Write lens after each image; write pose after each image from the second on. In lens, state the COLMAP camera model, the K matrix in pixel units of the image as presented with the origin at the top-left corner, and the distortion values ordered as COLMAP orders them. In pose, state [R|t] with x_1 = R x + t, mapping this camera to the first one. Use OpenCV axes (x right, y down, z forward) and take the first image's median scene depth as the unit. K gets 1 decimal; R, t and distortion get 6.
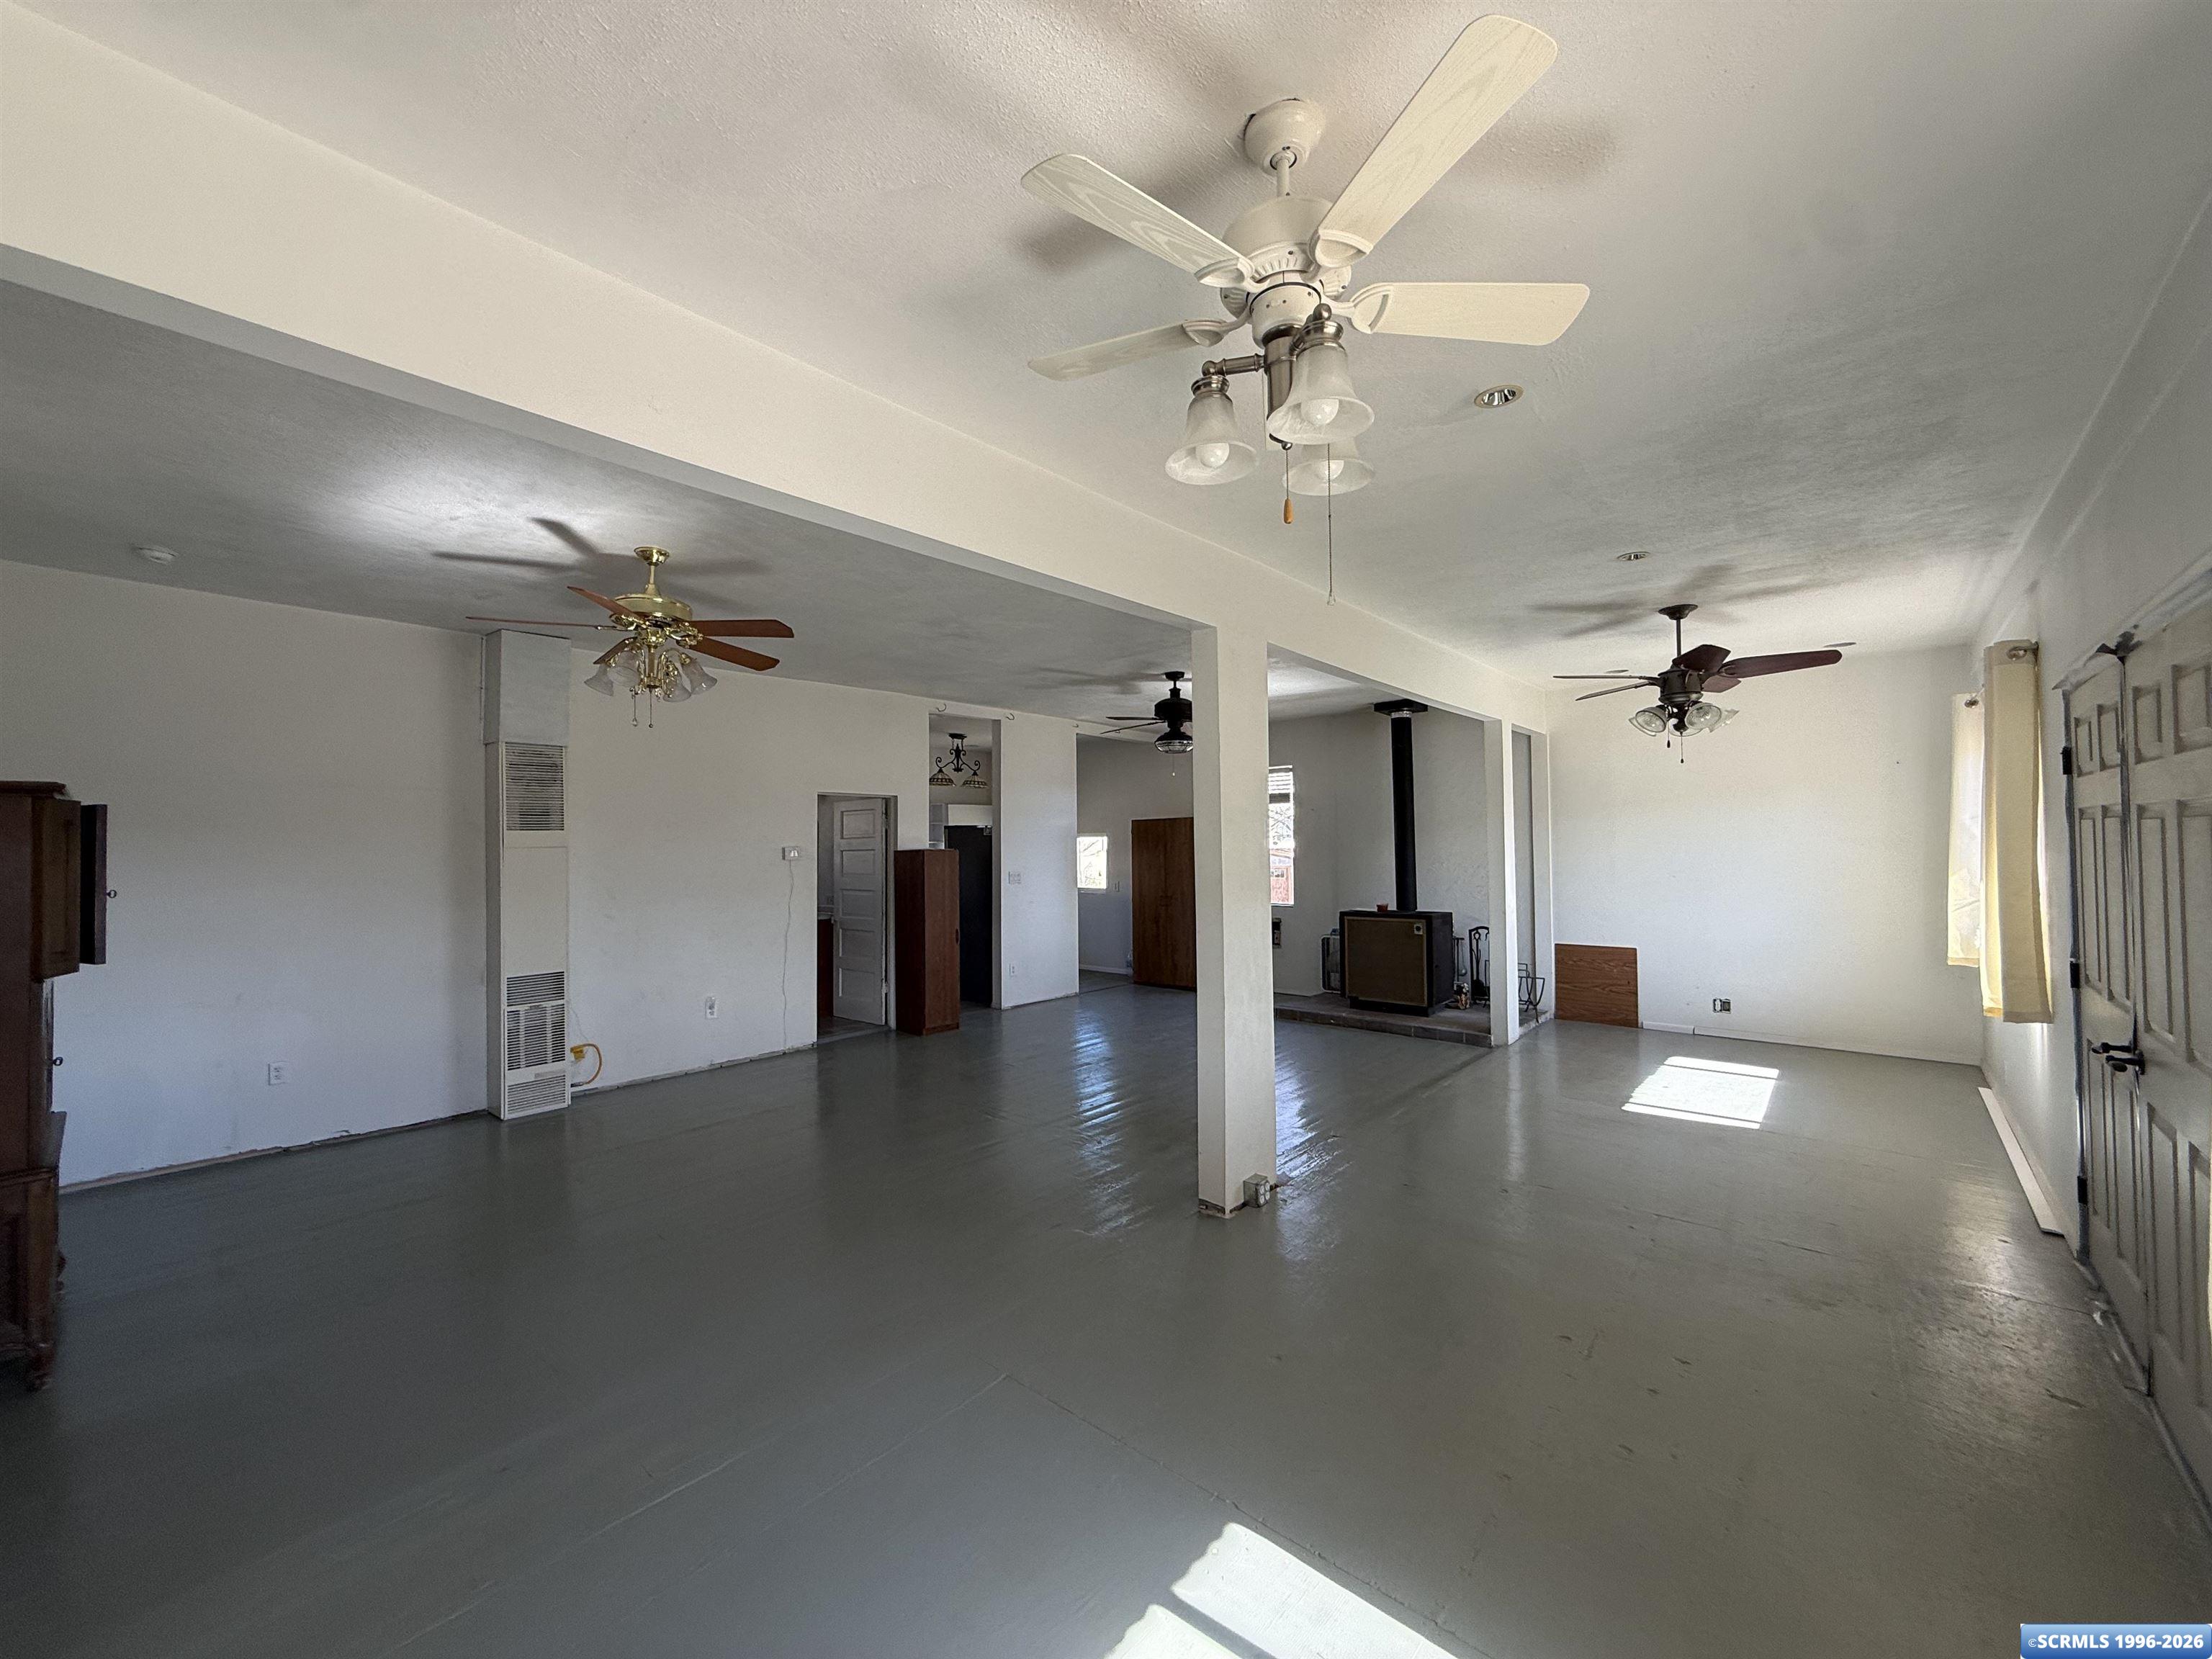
lens RADIAL K [[877.7, 0, 1099.1], [0, 877.7, 823.6], [0, 0, 1]] dist [-0.002648, 0.000498]
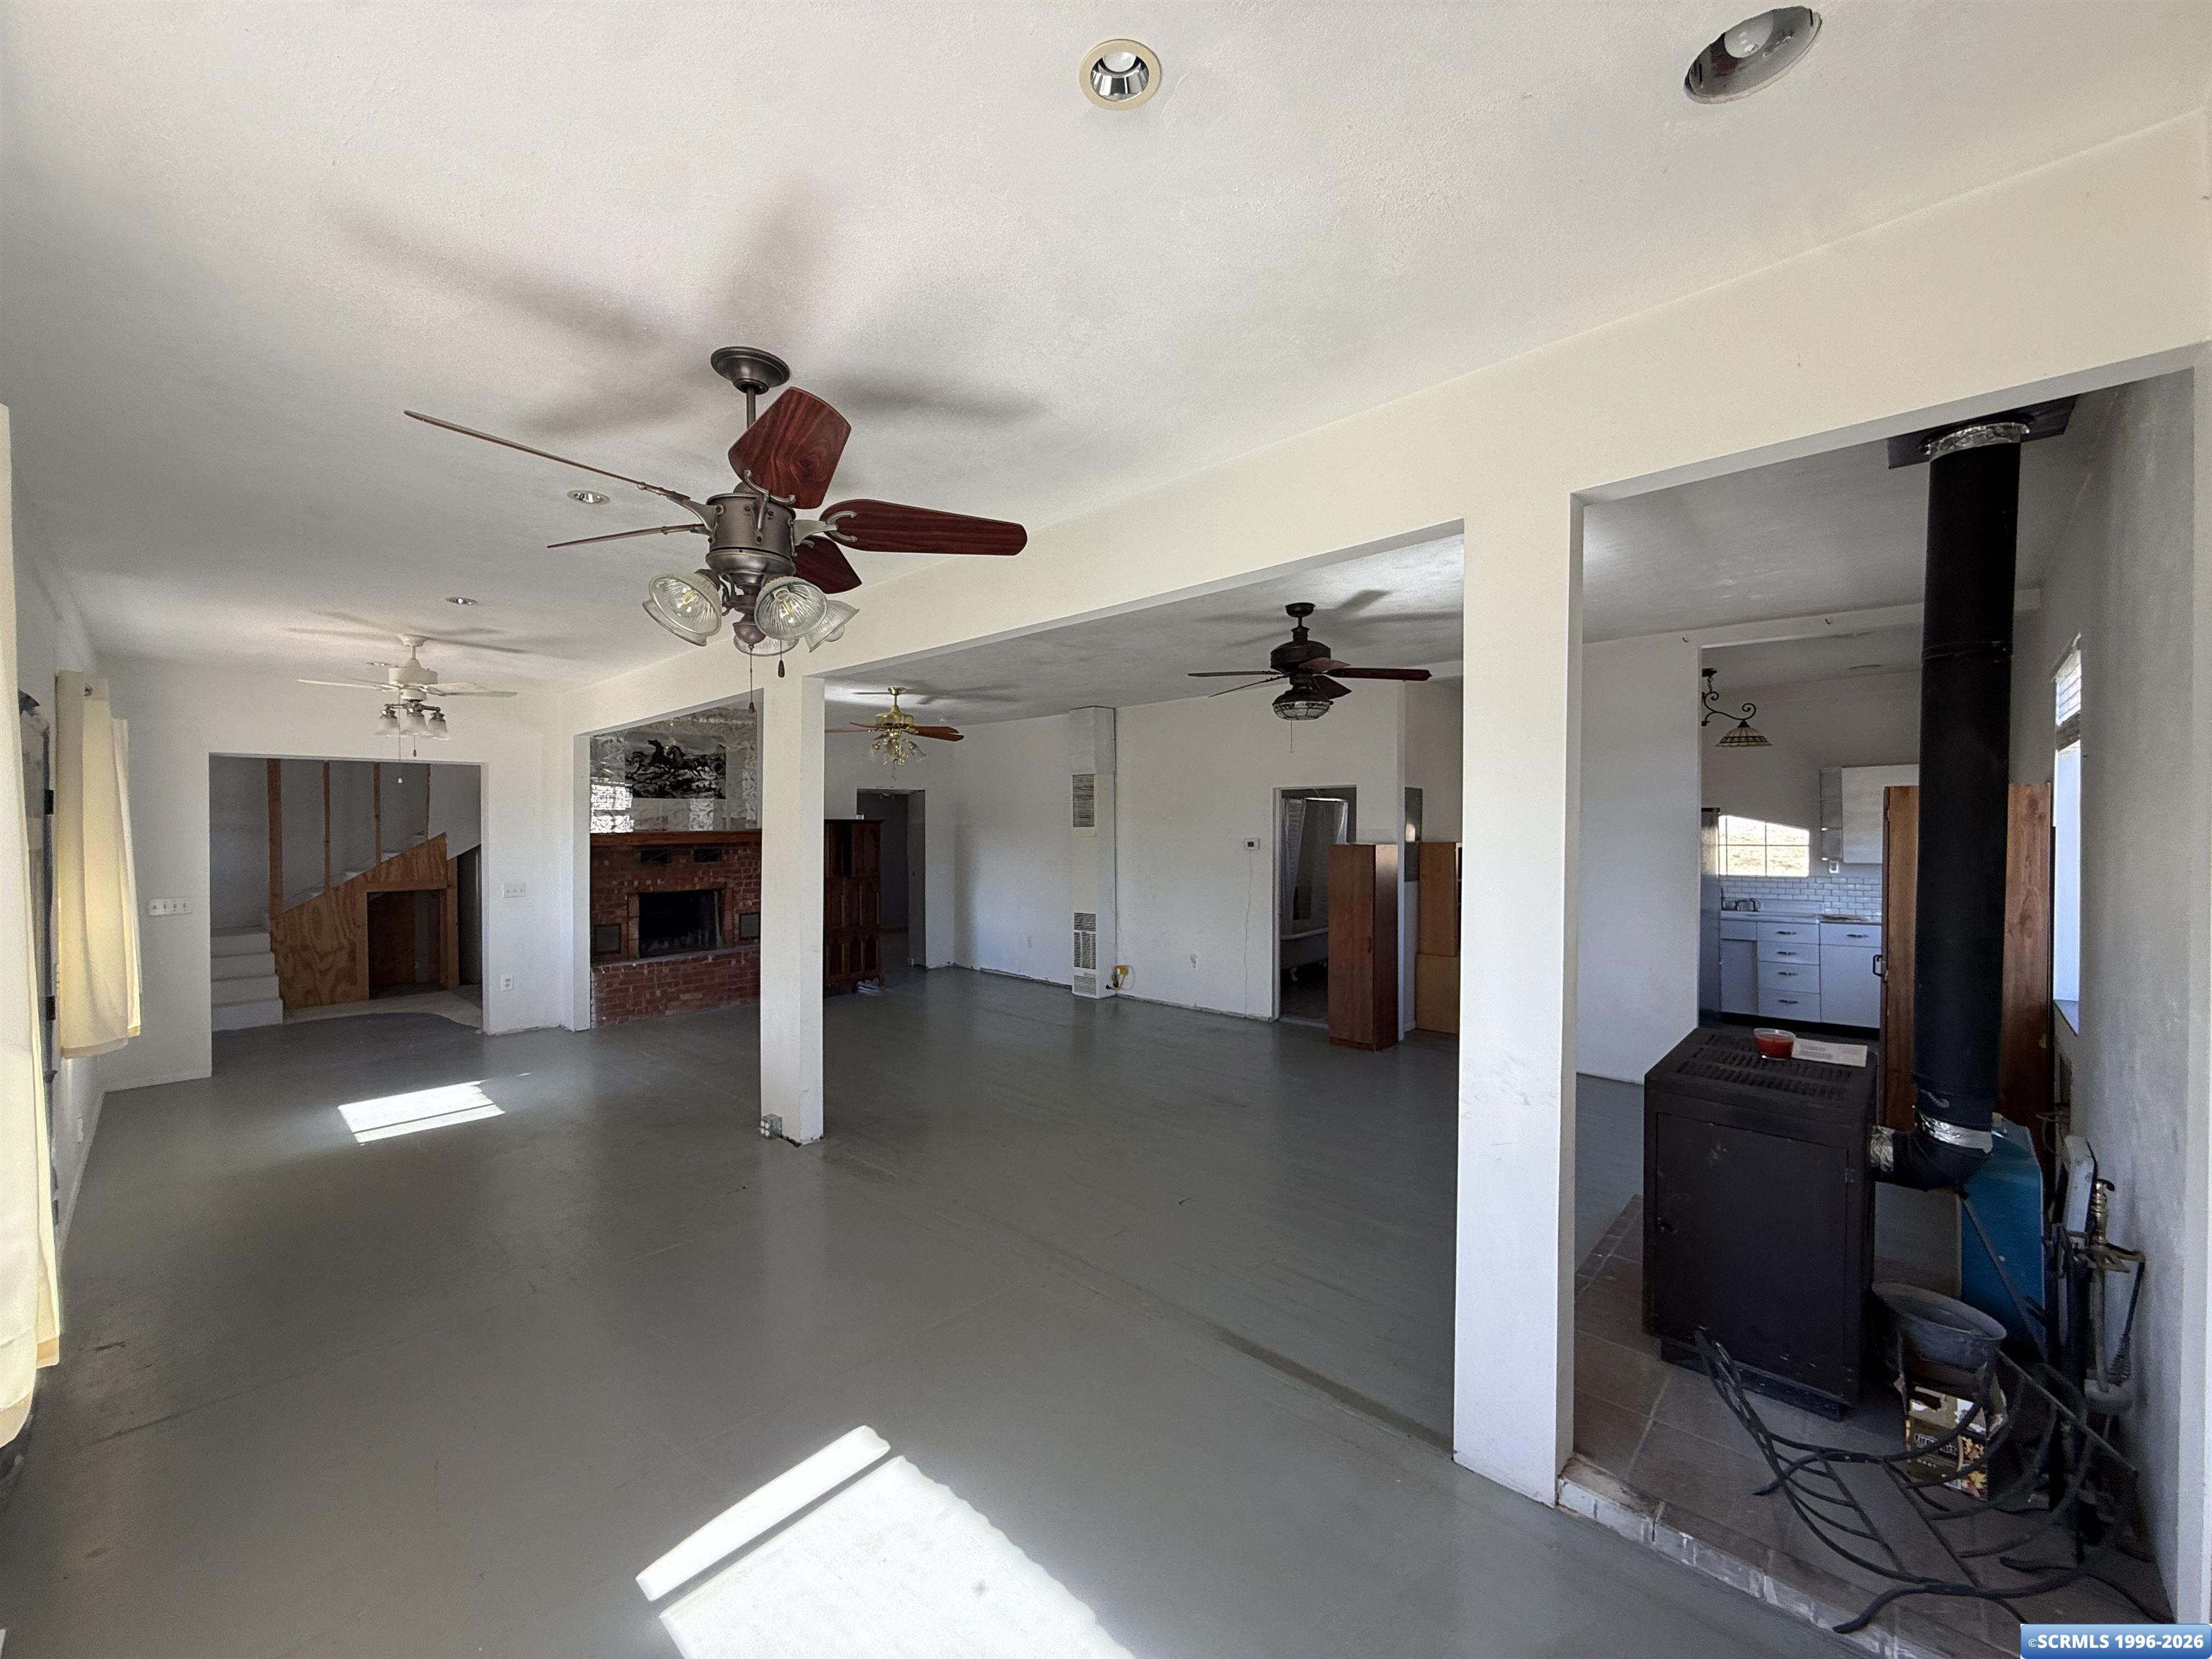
lens RADIAL K [[877.7, 0, 1102.4], [0, 877.7, 837.5], [0, 0, 1]] dist [-0.002648, 0.000498]
pose [[-0.039628, 0.022658, -0.998958, 0.909154], [0.030782, 0.999296, 0.021445, -0.005884], [0.998740, -0.029900, -0.040298, 0.990112]]
